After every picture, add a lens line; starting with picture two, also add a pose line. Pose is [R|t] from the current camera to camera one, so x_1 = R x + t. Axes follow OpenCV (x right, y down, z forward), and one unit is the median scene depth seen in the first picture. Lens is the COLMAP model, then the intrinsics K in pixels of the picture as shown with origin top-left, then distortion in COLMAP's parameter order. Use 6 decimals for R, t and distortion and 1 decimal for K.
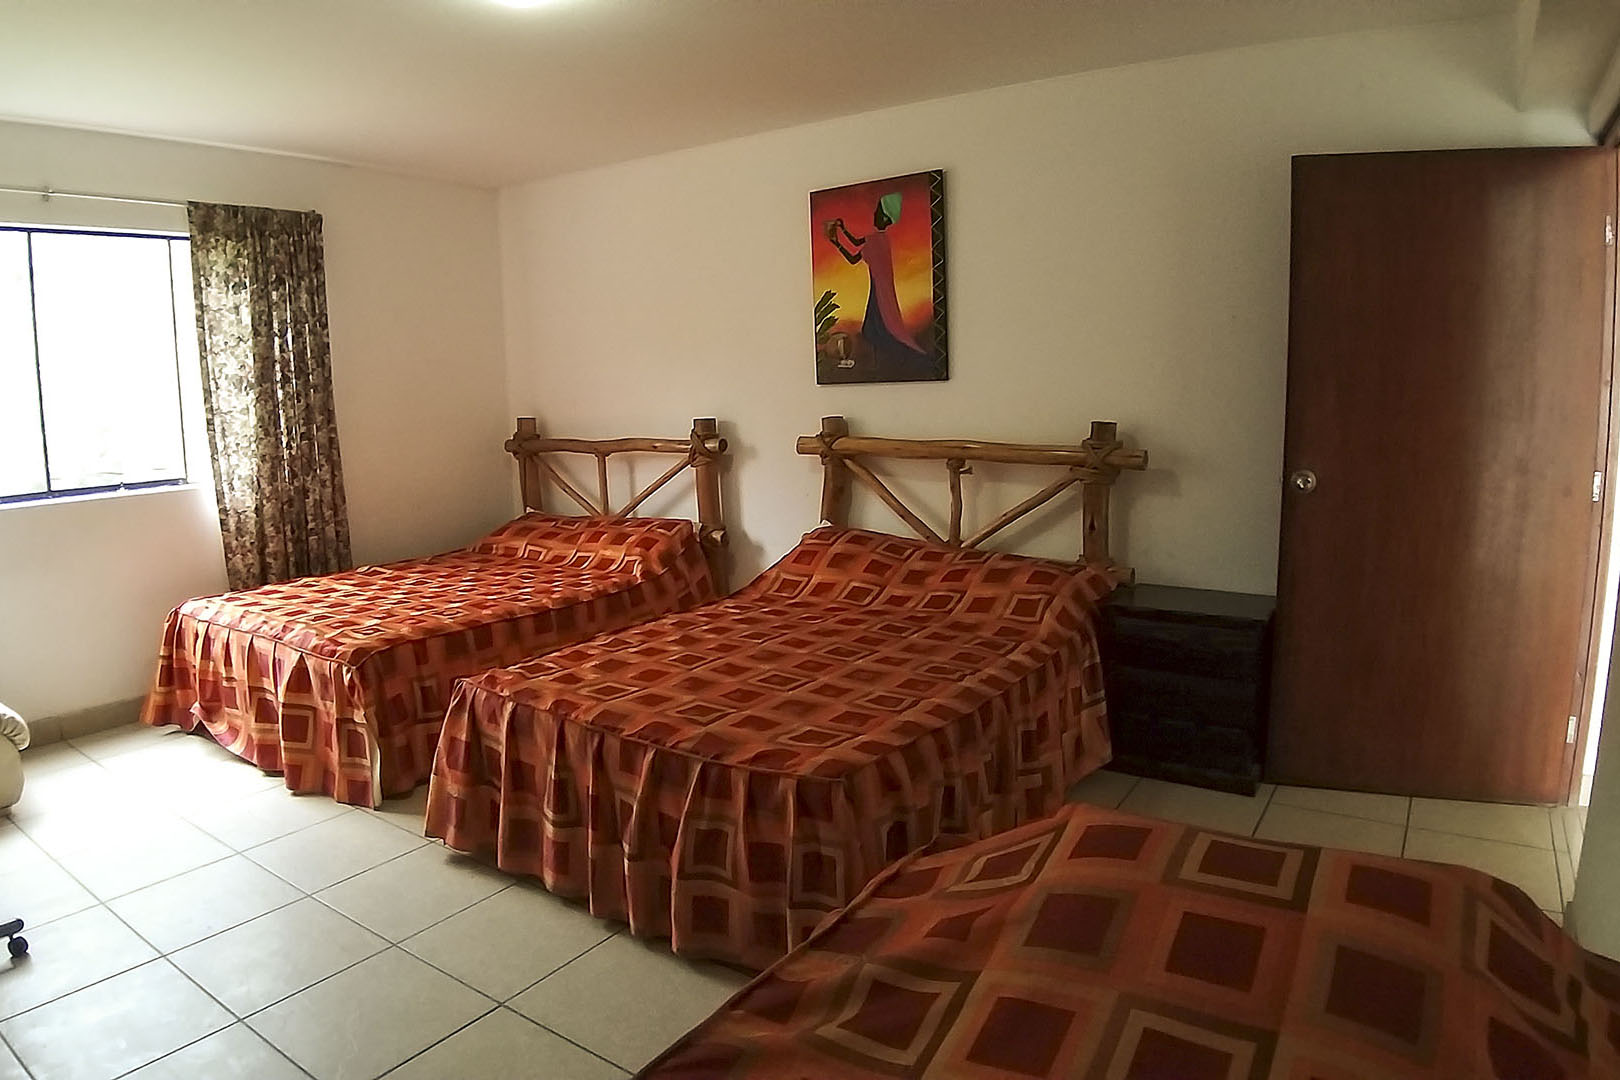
lens RADIAL K [[837.4, 0, 810.0], [0, 837.4, 540.0], [0, 0, 1]] dist [-0.073280, -0.000515]
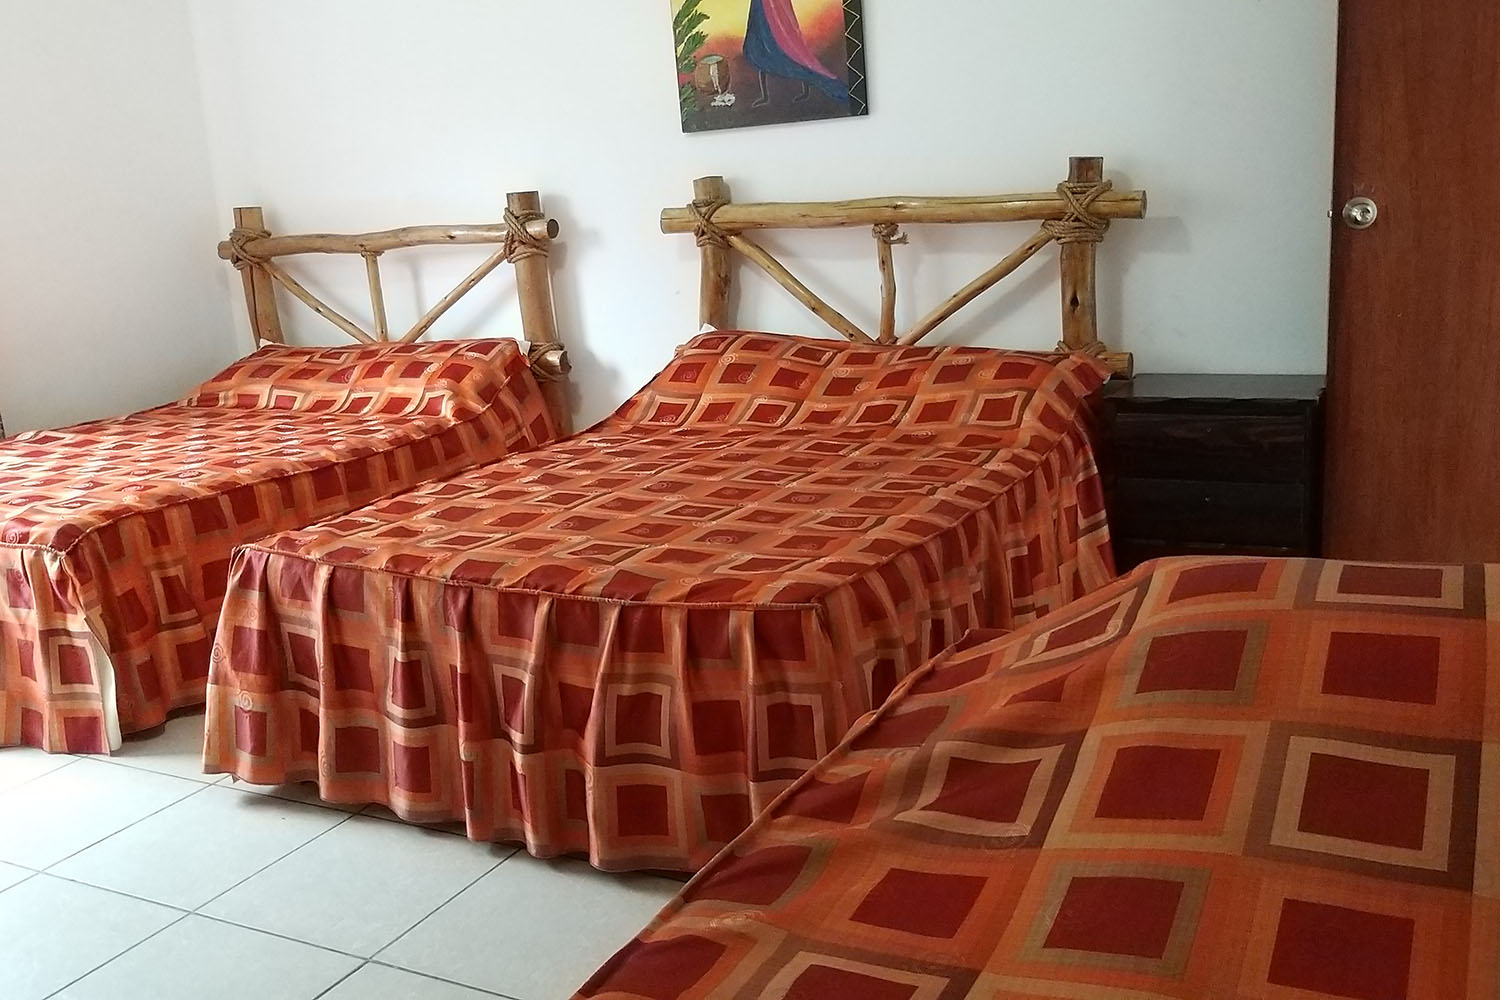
lens RADIAL K [[1172.7, 0, 750.0], [0, 1172.7, 500.0], [0, 0, 1]] dist [0.073327, -0.179160]
pose [[0.992190, -0.069906, 0.103308, -0.081728], [0.061808, 0.994908, 0.079616, 0.066924], [-0.108348, -0.072609, 0.991458, -0.039330]]
